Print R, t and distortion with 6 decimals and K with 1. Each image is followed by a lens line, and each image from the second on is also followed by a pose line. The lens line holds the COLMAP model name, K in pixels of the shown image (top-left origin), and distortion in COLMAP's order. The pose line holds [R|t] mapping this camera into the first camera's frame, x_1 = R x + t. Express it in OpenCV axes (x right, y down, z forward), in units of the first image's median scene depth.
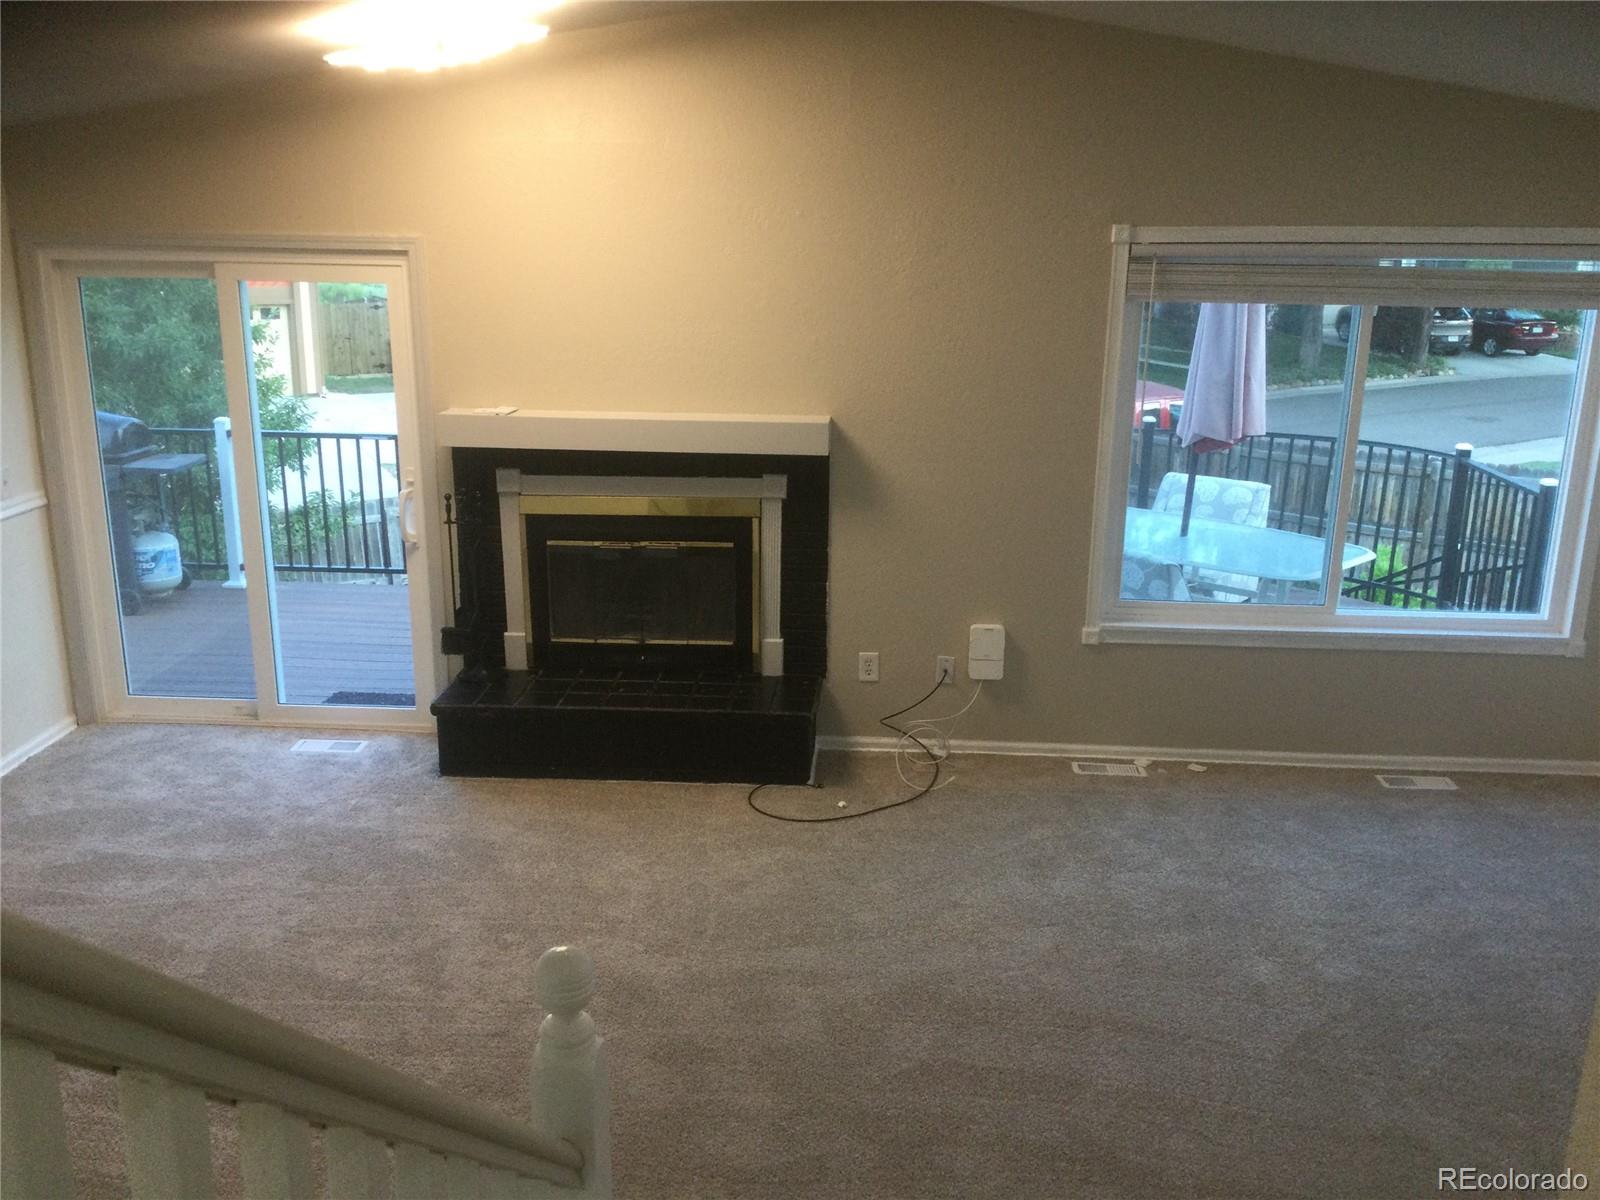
lens RADIAL K [[1431.6, 0, 800.0], [0, 1431.6, 600.0], [0, 0, 1]] dist [0.116040, -0.184819]
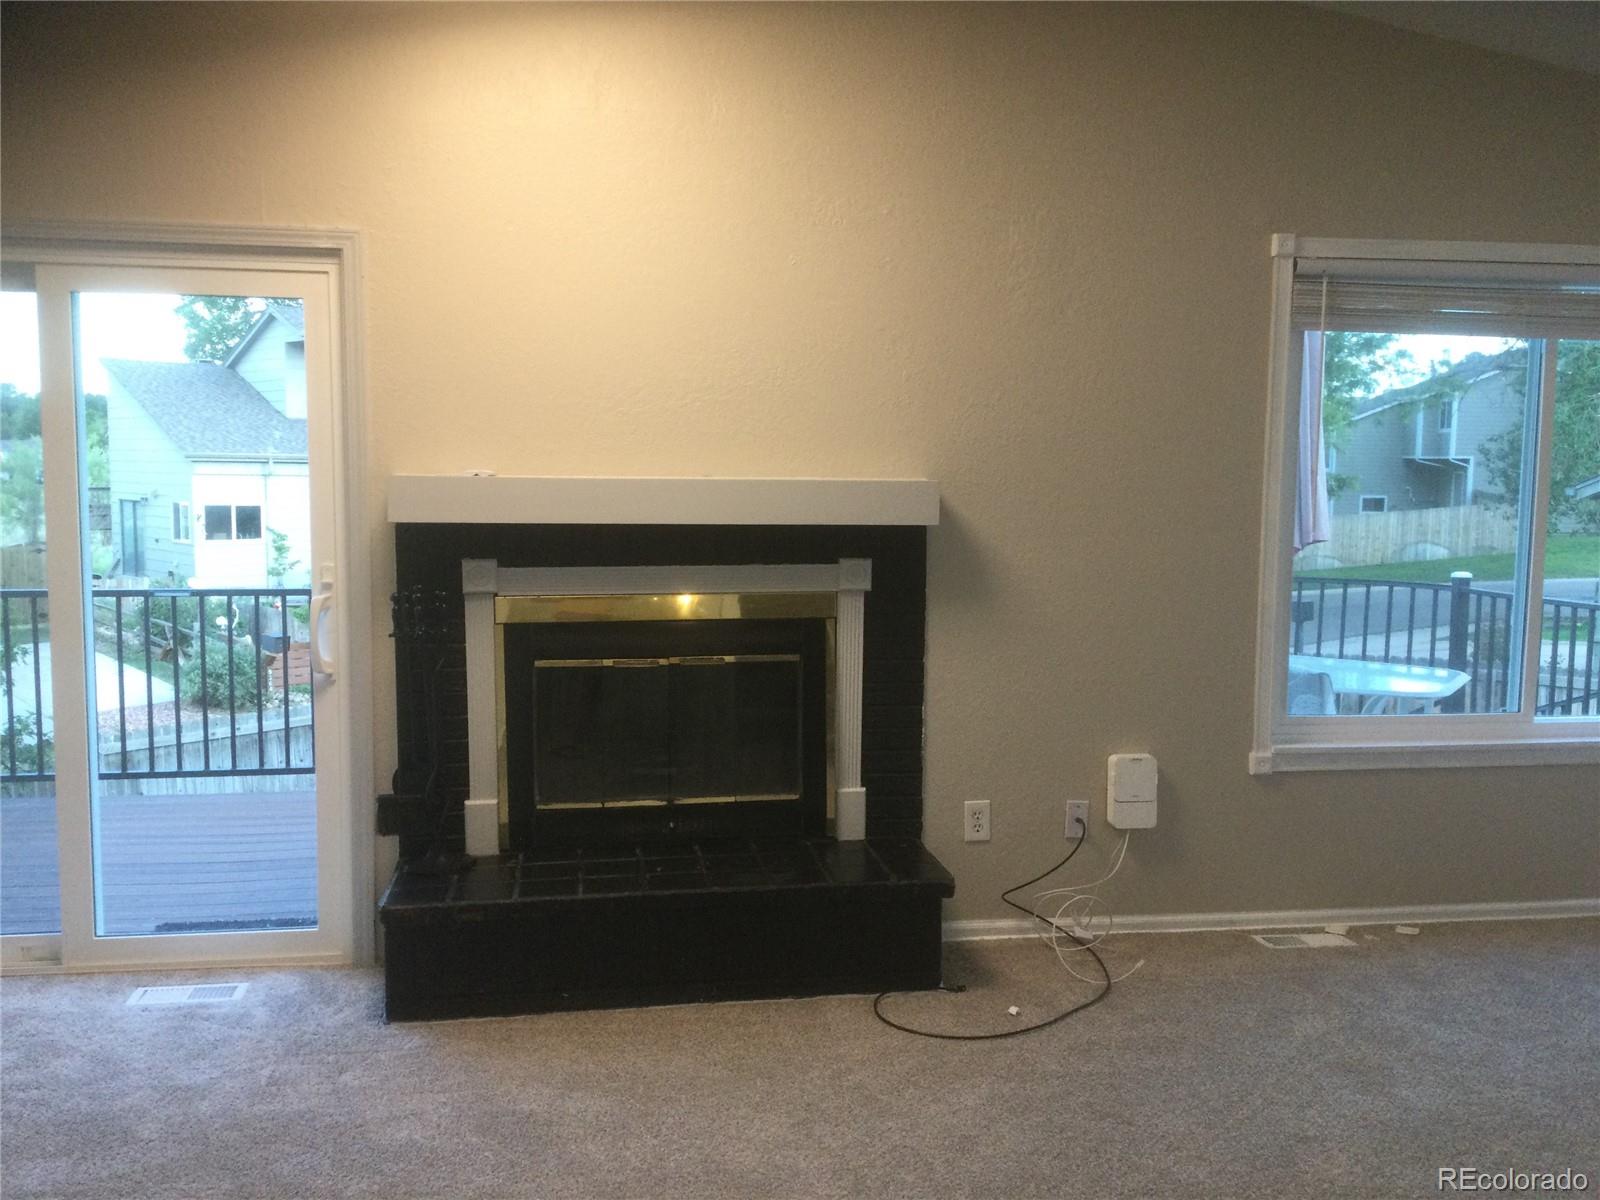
lens RADIAL K [[1431.6, 0, 800.0], [0, 1431.6, 600.0], [0, 0, 1]] dist [0.116040, -0.184819]
pose [[0.975949, -0.020959, 0.216991, -0.201685], [0.059180, 0.983461, -0.171179, 0.056881], [-0.209814, 0.179904, 0.961048, 0.296613]]
